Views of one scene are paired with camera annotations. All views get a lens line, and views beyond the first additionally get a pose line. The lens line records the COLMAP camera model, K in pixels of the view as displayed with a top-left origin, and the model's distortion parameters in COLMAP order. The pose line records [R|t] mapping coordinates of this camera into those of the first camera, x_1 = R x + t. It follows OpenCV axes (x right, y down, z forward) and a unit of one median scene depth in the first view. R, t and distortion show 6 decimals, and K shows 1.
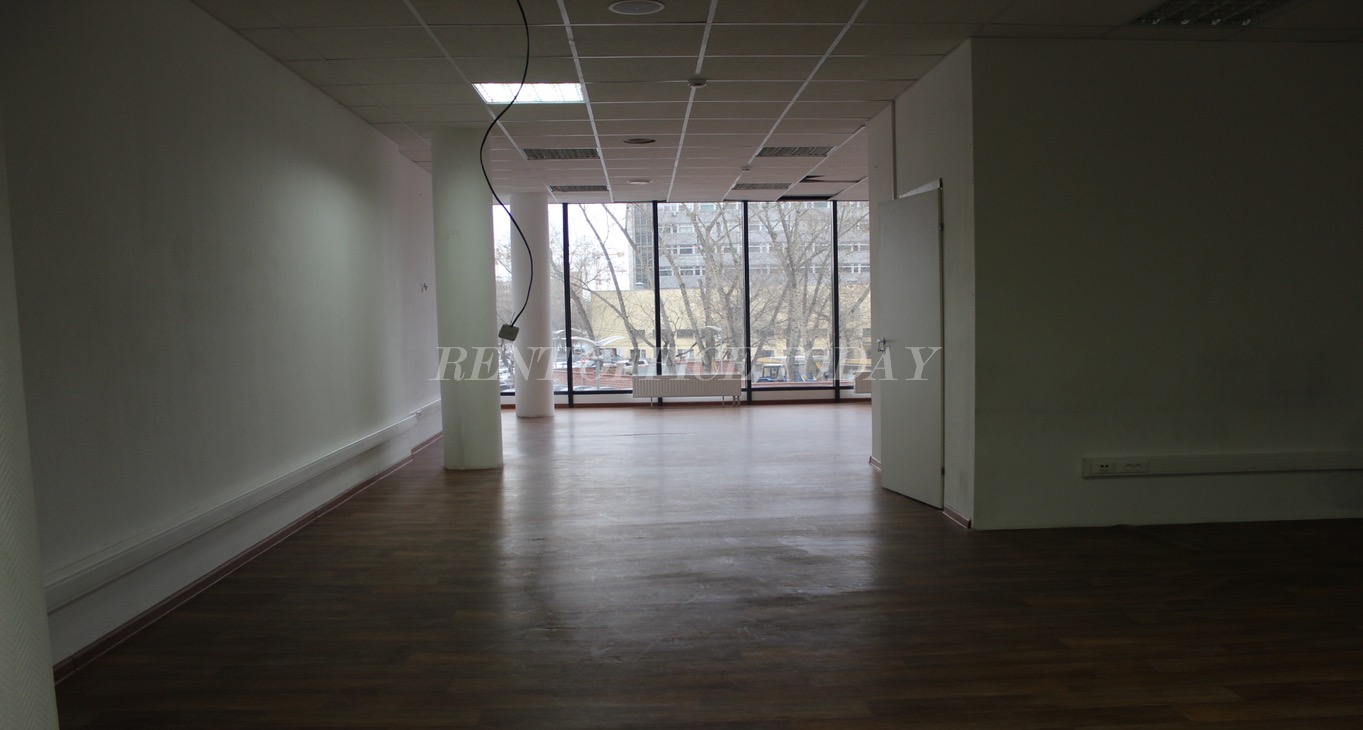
lens RADIAL K [[1132.3, 0, 683.0], [0, 1132.3, 394.8], [0, 0, 1]] dist [-0.168378, 0.172767]
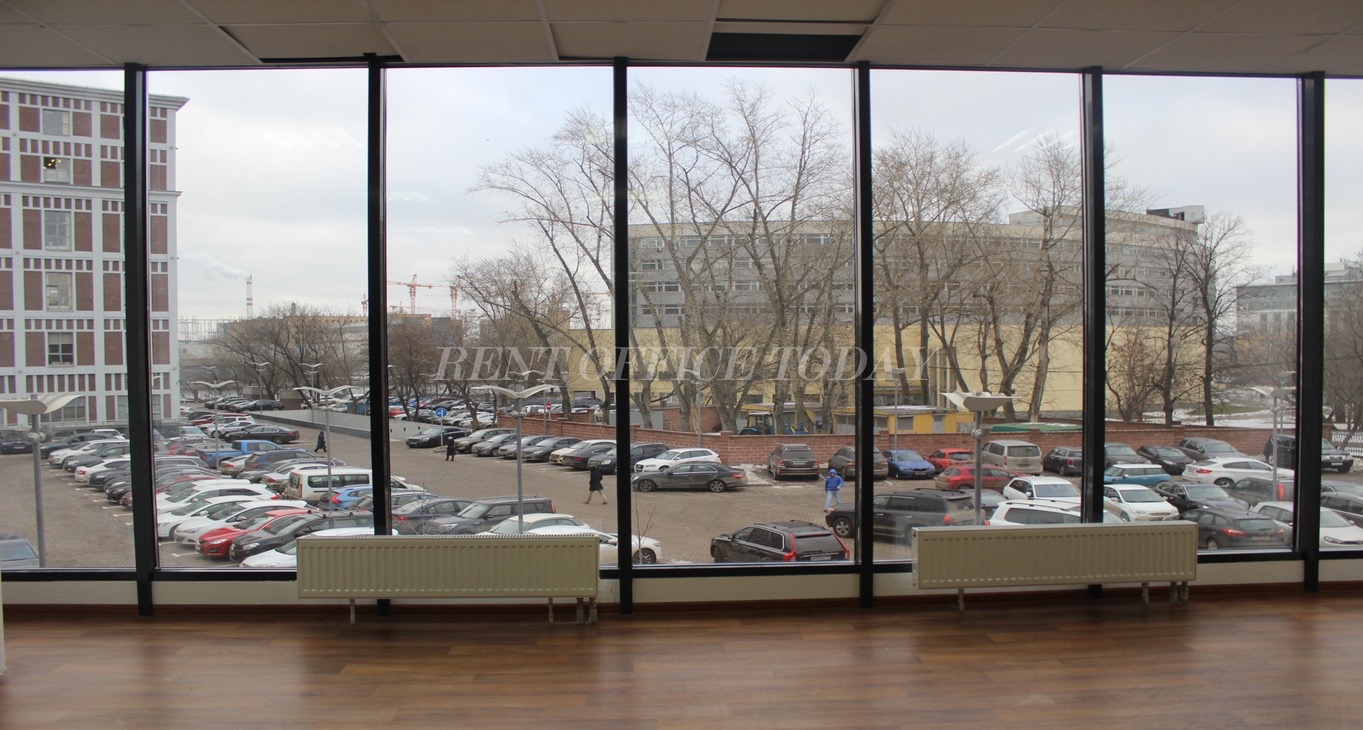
lens RADIAL K [[1132.3, 0, 683.0], [0, 1132.3, 394.8], [0, 0, 1]] dist [-0.168378, 0.172767]
pose [[0.999943, 0.007861, 0.007231, 0.012487], [-0.007598, 0.999333, -0.035721, -0.008386], [-0.007507, 0.035664, 0.999336, 0.107148]]
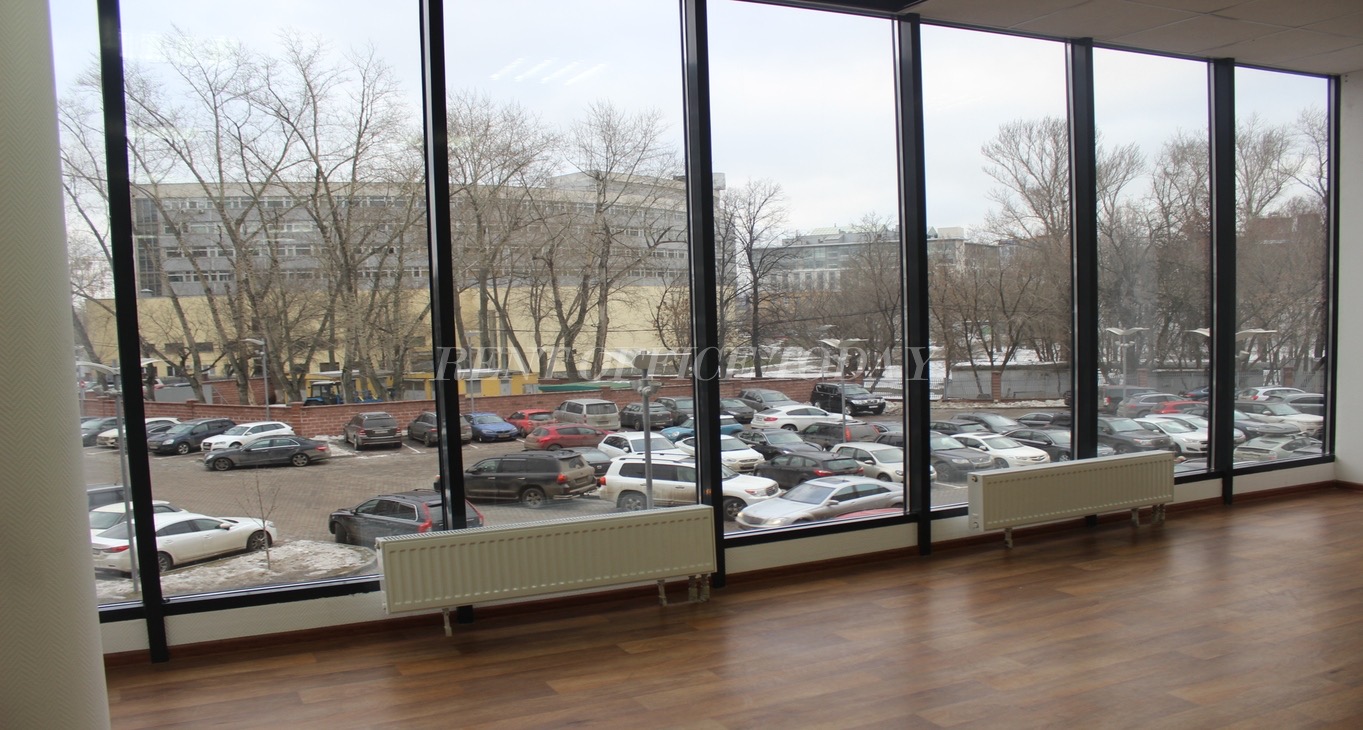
lens RADIAL K [[1132.3, 0, 683.0], [0, 1132.3, 394.8], [0, 0, 1]] dist [-0.168378, 0.172767]
pose [[0.912295, -0.036561, 0.407899, -0.014910], [0.038752, 0.999245, 0.002894, -0.008643], [-0.407697, 0.013167, 0.913022, 0.117138]]
